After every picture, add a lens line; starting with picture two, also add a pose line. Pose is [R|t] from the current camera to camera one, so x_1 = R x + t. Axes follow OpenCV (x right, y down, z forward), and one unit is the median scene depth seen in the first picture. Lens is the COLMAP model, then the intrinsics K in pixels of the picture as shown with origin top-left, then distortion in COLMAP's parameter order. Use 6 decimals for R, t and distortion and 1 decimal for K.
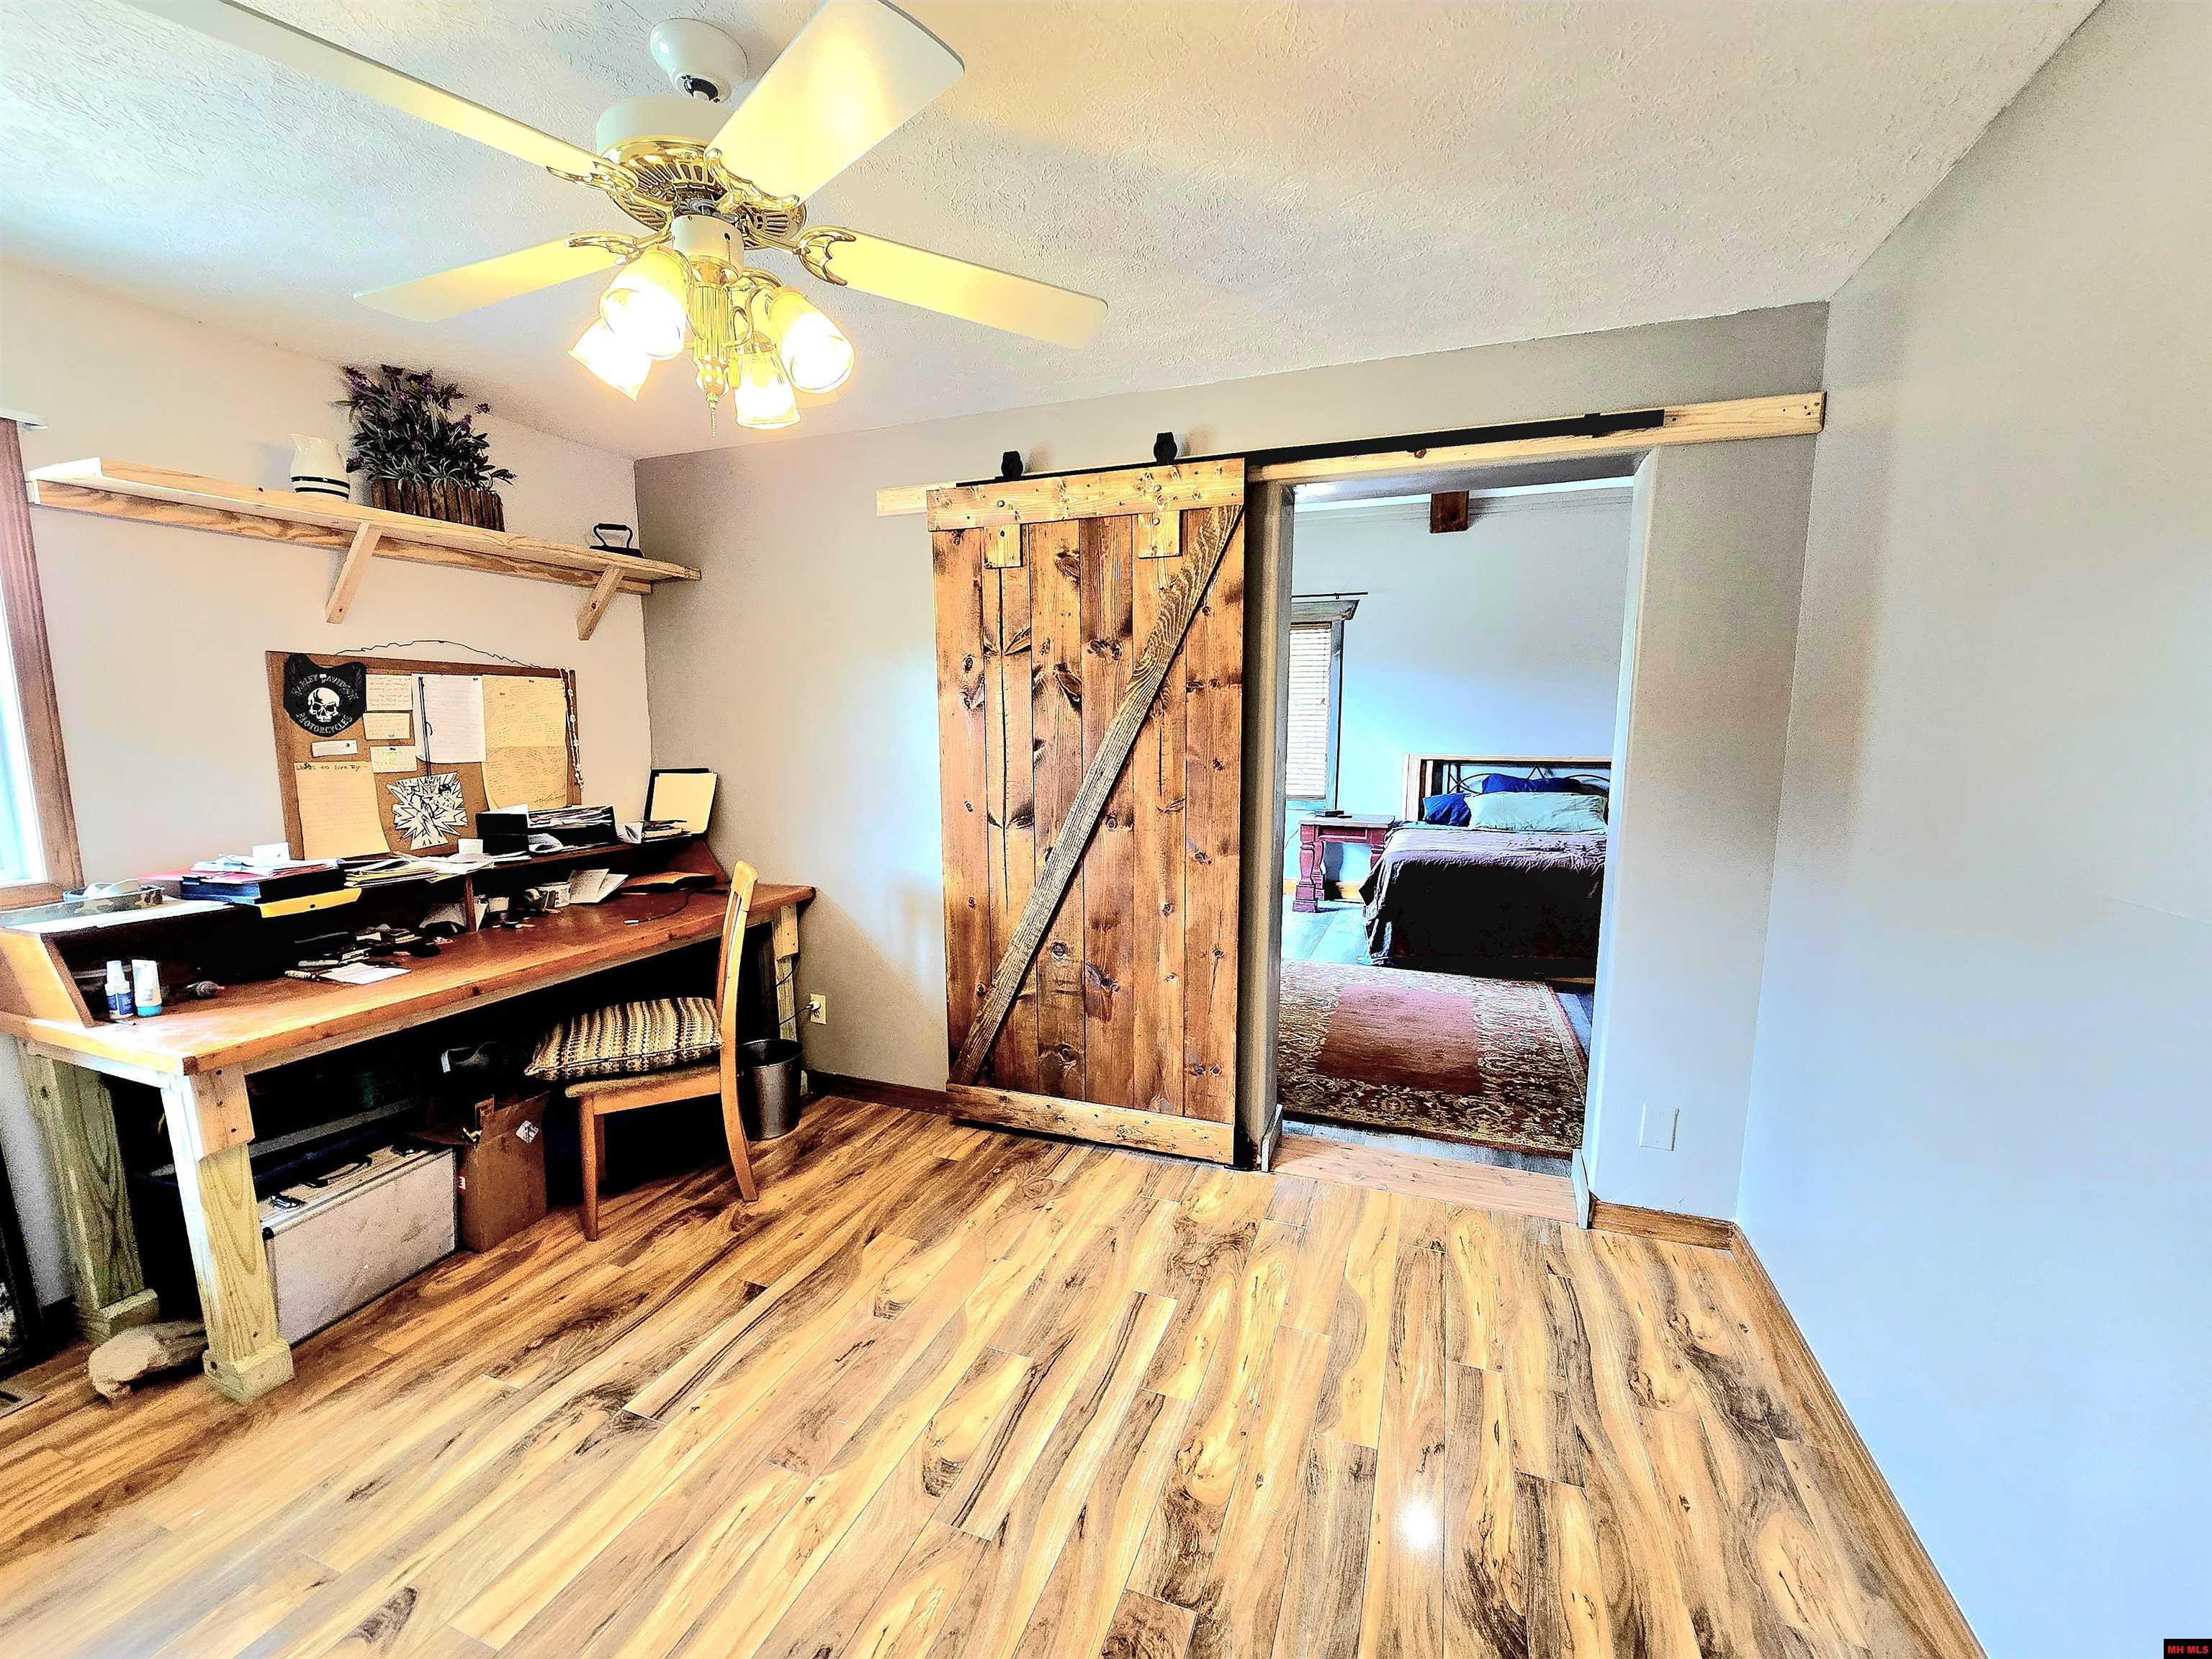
lens RADIAL K [[901.8, 0, 1109.4], [0, 901.8, 842.5], [0, 0, 1]] dist [-0.003118, -0.000037]
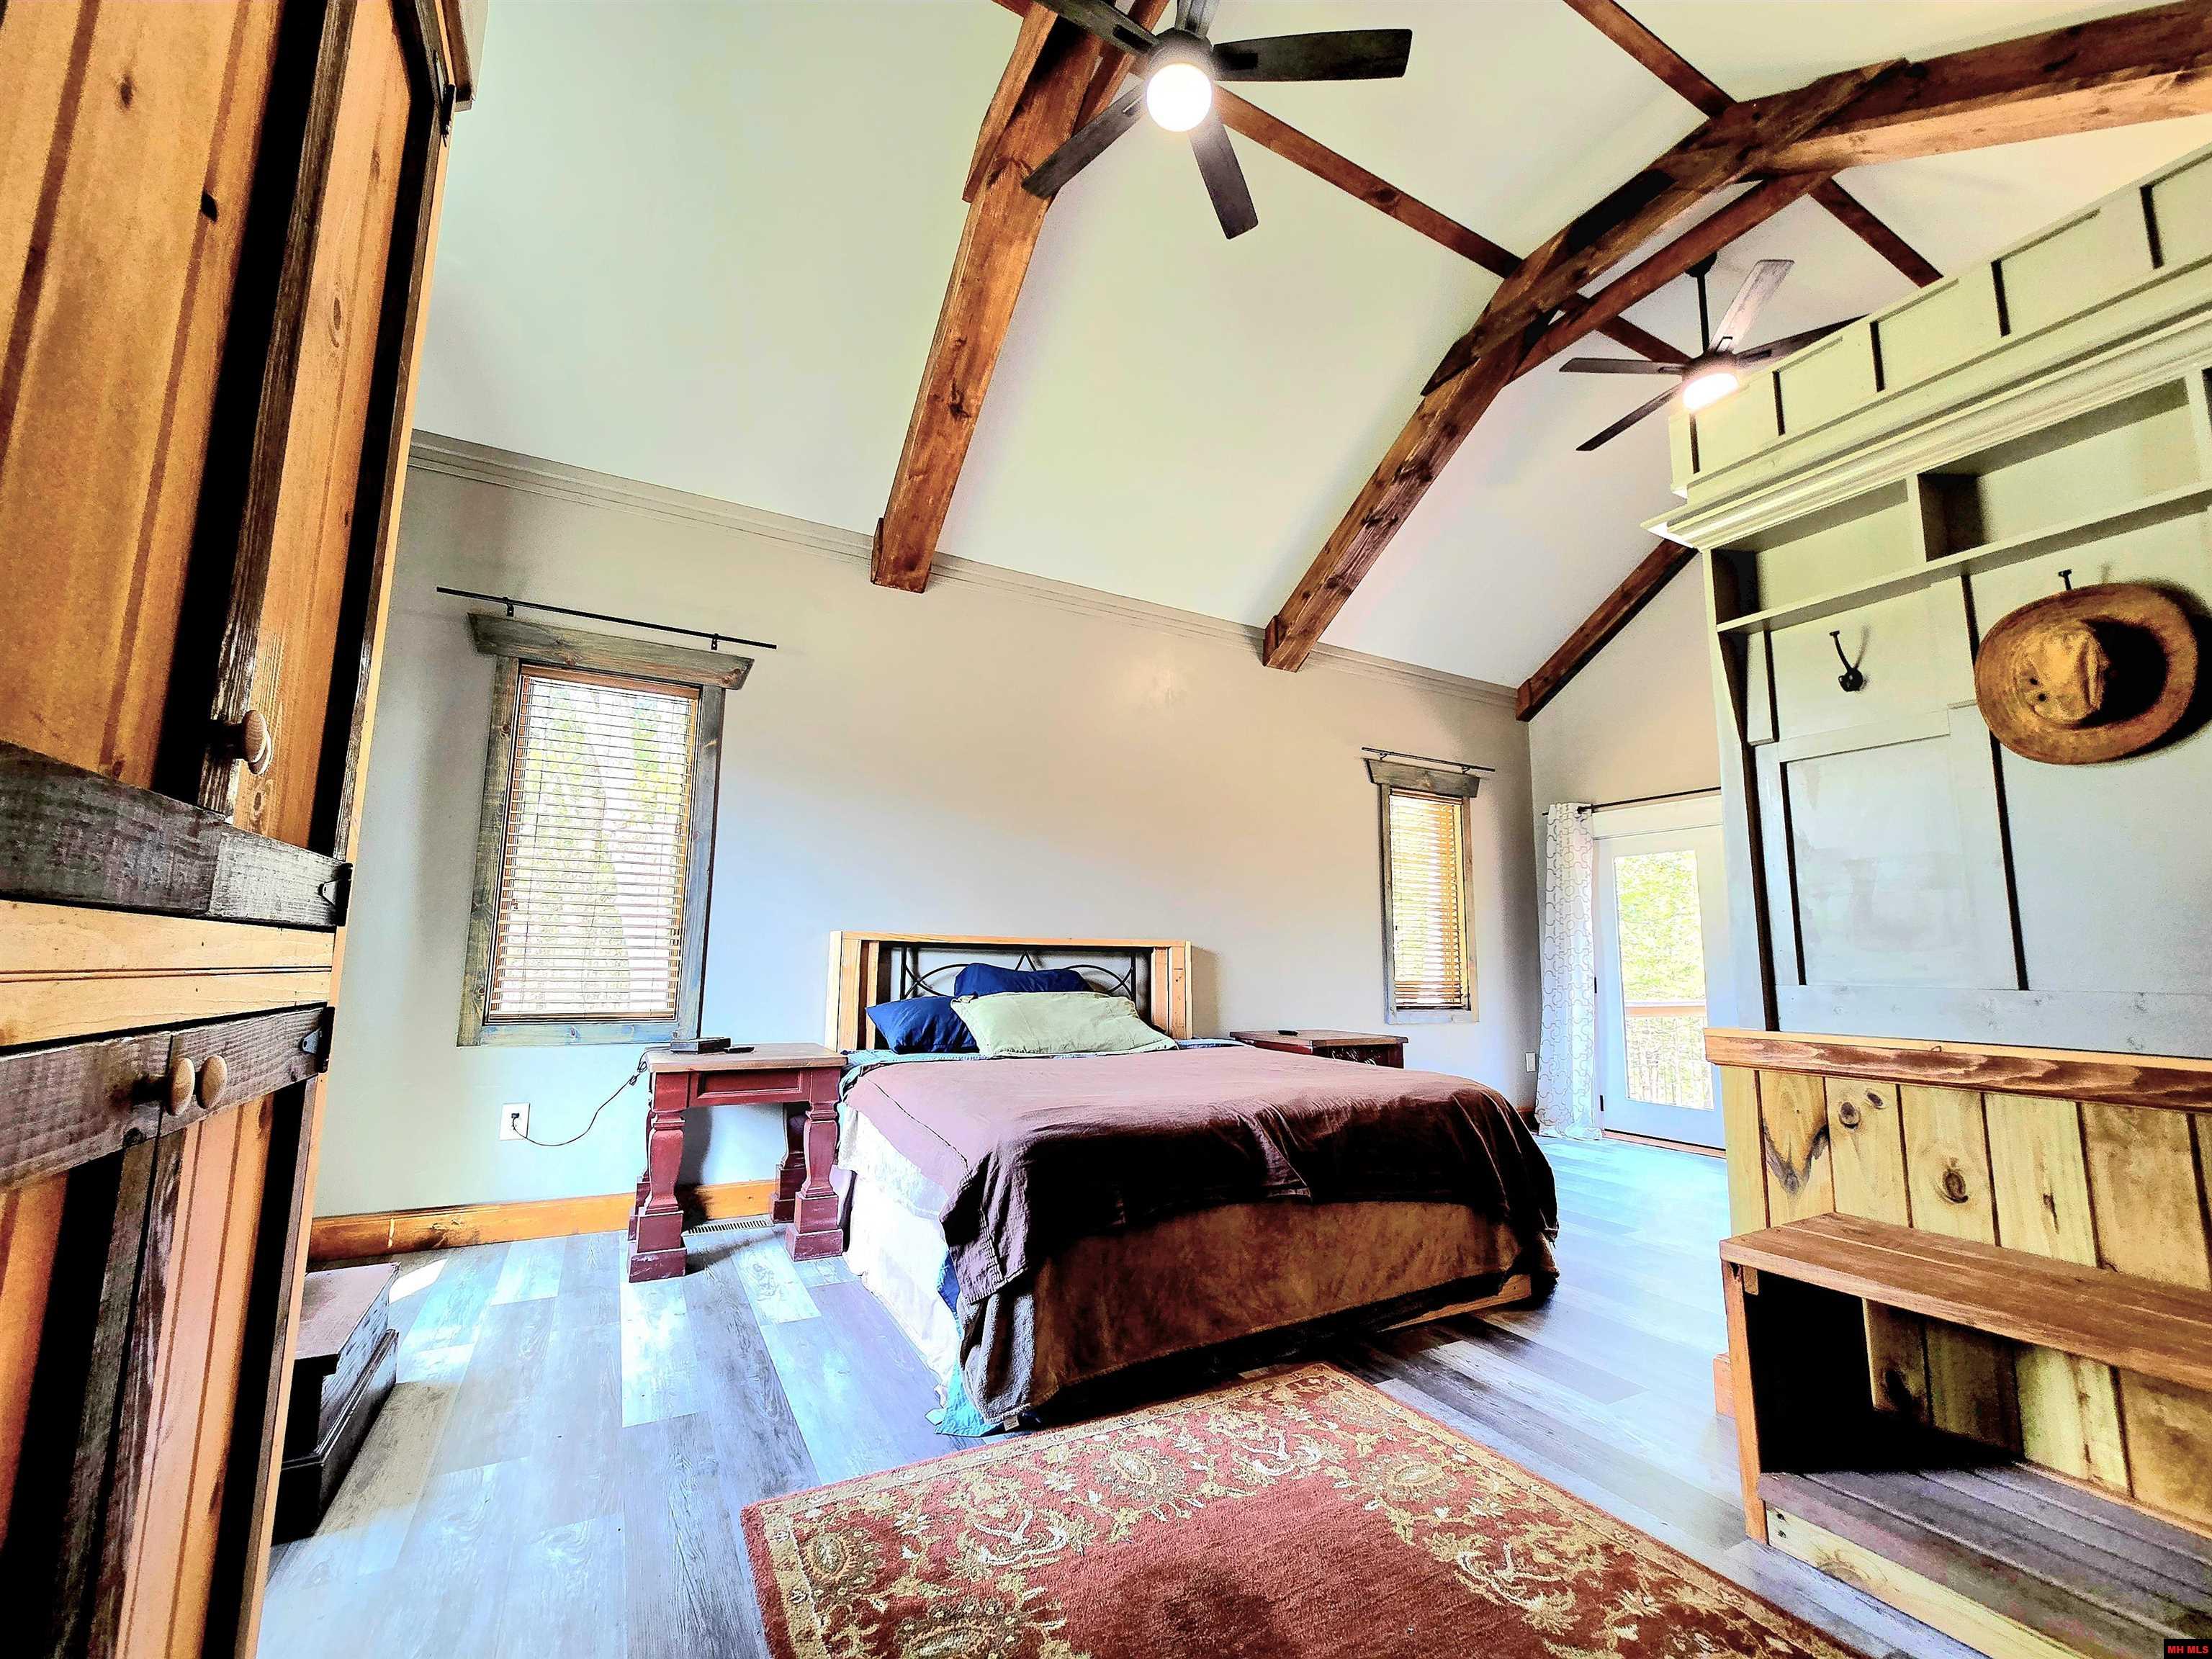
lens RADIAL K [[901.8, 0, 1110.7], [0, 901.8, 838.1], [0, 0, 1]] dist [-0.003118, -0.000037]
pose [[0.643385, 0.110628, 0.757507, 0.004702], [0.084976, 0.973068, -0.214283, -0.019395], [-0.760812, 0.202236, 0.616657, 0.531932]]
